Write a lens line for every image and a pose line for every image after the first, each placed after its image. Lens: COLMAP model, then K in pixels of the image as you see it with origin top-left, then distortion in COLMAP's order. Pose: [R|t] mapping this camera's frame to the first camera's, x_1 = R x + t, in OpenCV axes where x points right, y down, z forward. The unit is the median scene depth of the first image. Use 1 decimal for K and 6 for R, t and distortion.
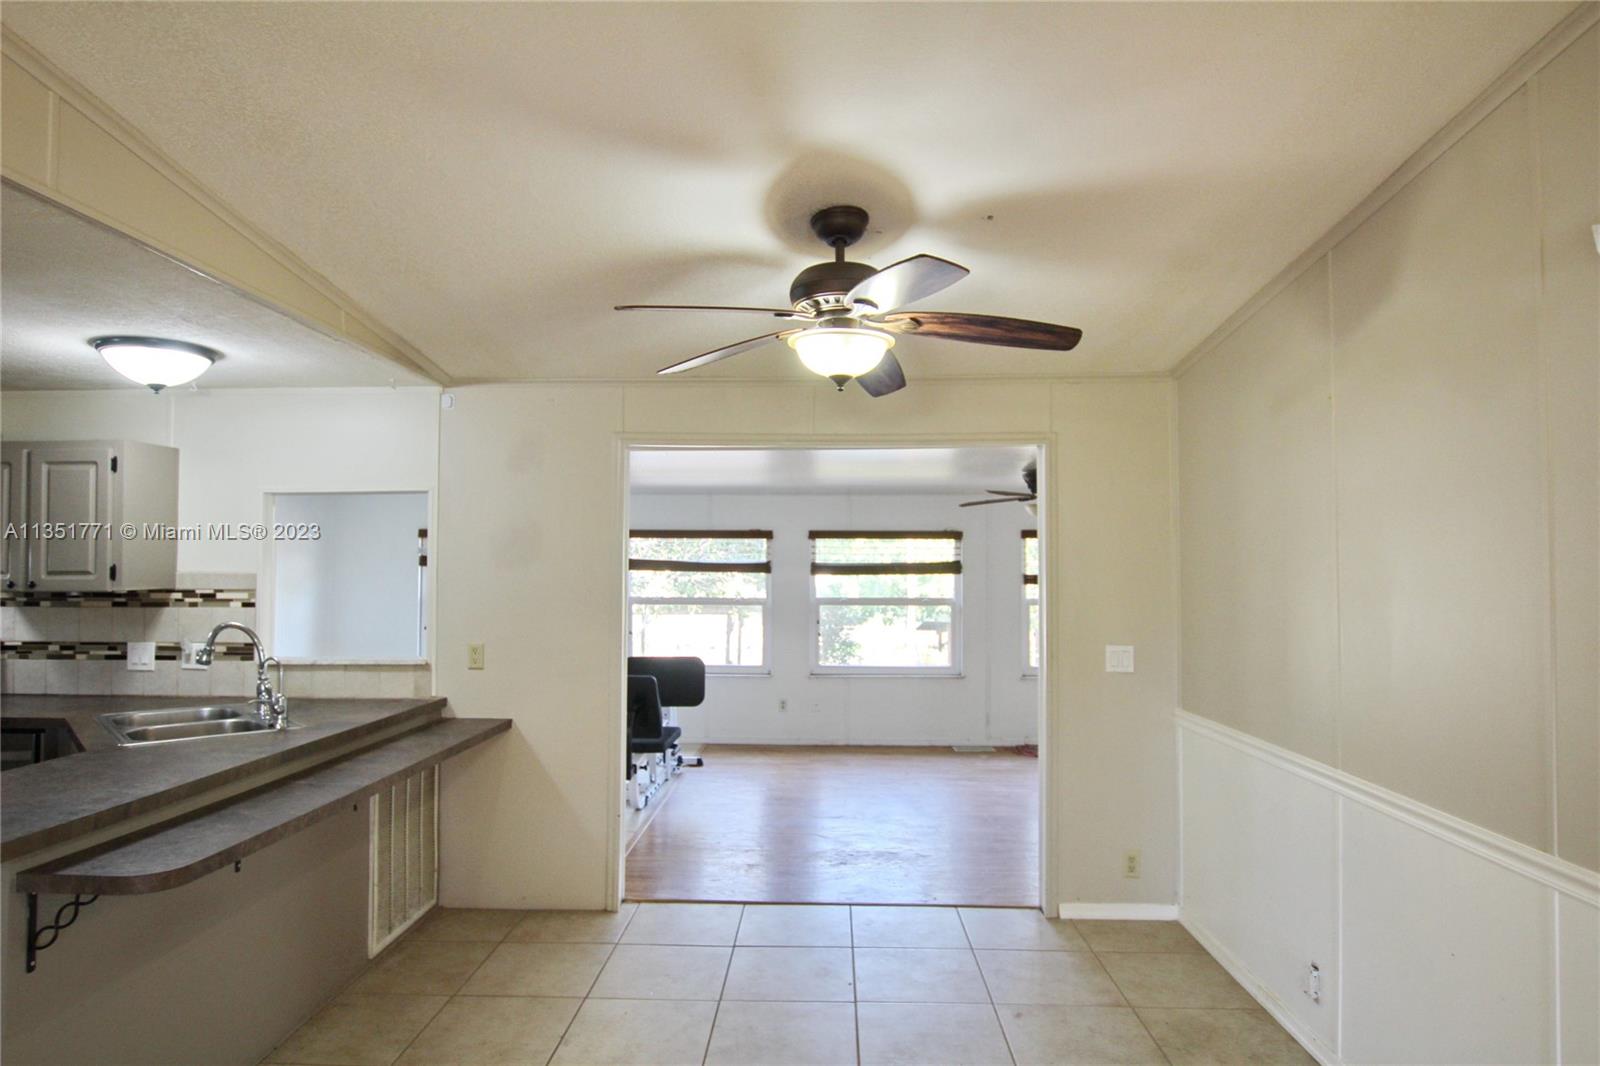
lens RADIAL K [[915.1, 0, 800.0], [0, 915.1, 533.0], [0, 0, 1]] dist [-0.026650, -0.000921]
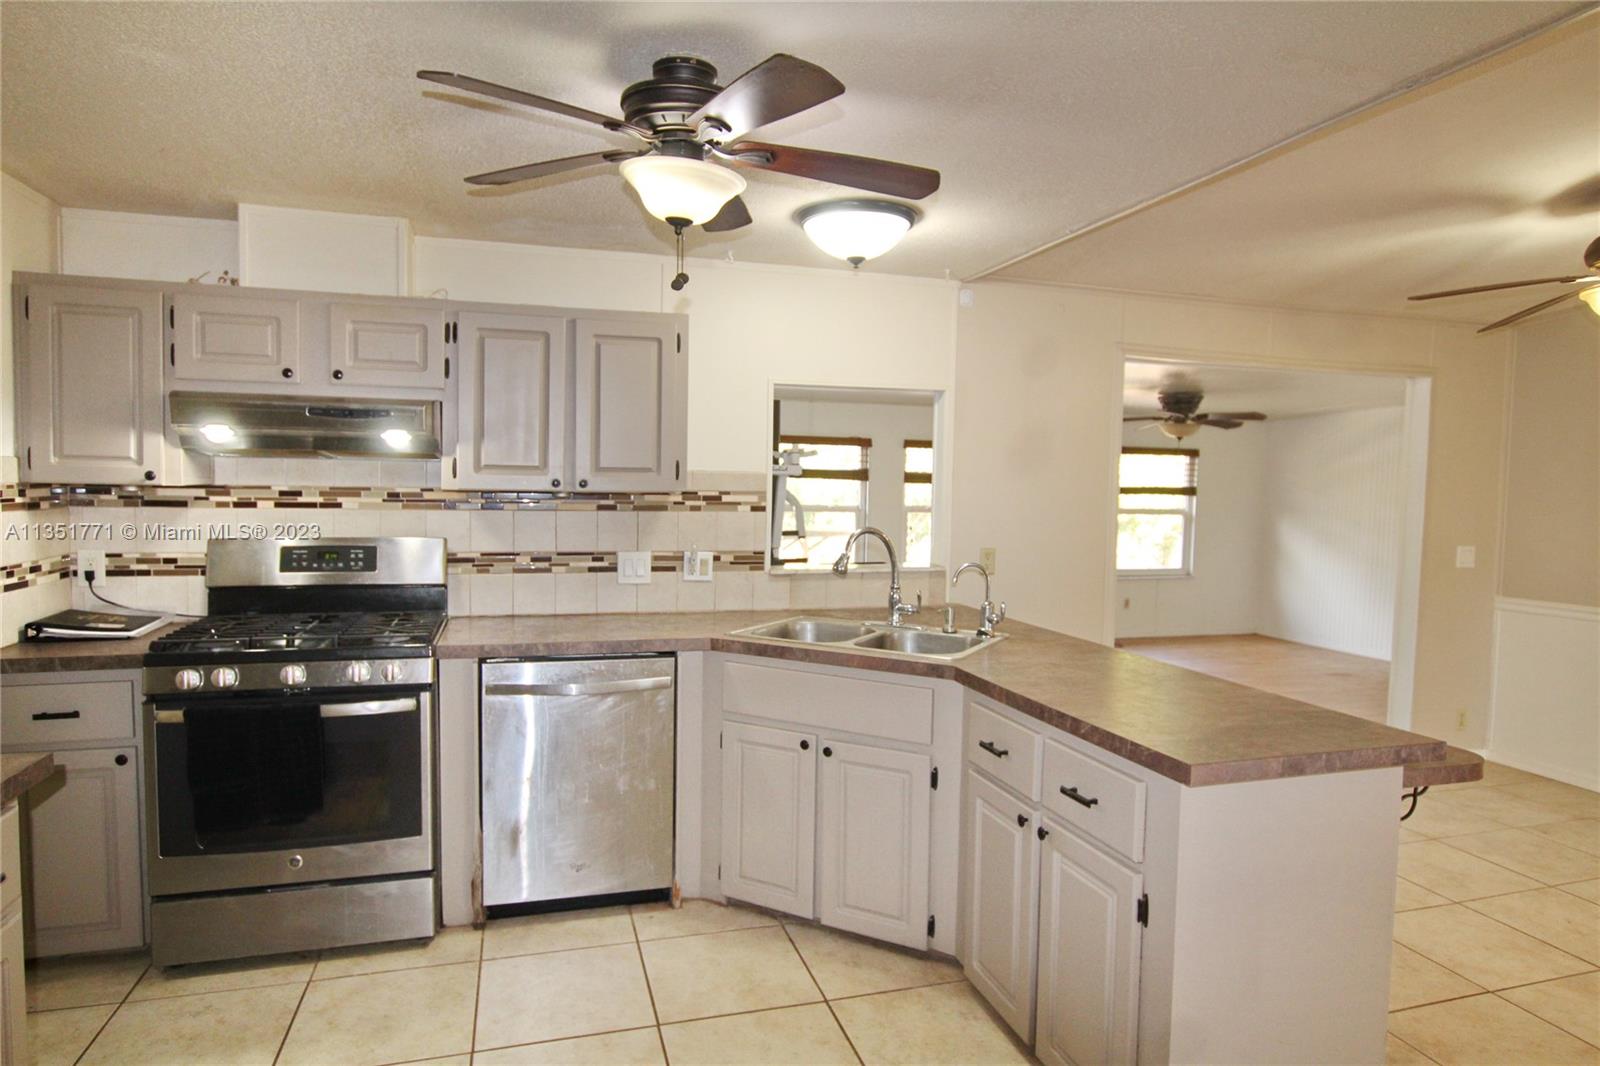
lens RADIAL K [[930.0, 0, 800.0], [0, 930.0, 533.0], [0, 0, 1]] dist [-0.009828, -0.001120]
pose [[0.946937, -0.001735, 0.321415, -0.866986], [-0.031093, 0.994801, 0.096974, 0.012229], [-0.319912, -0.101821, 0.941960, 0.112074]]
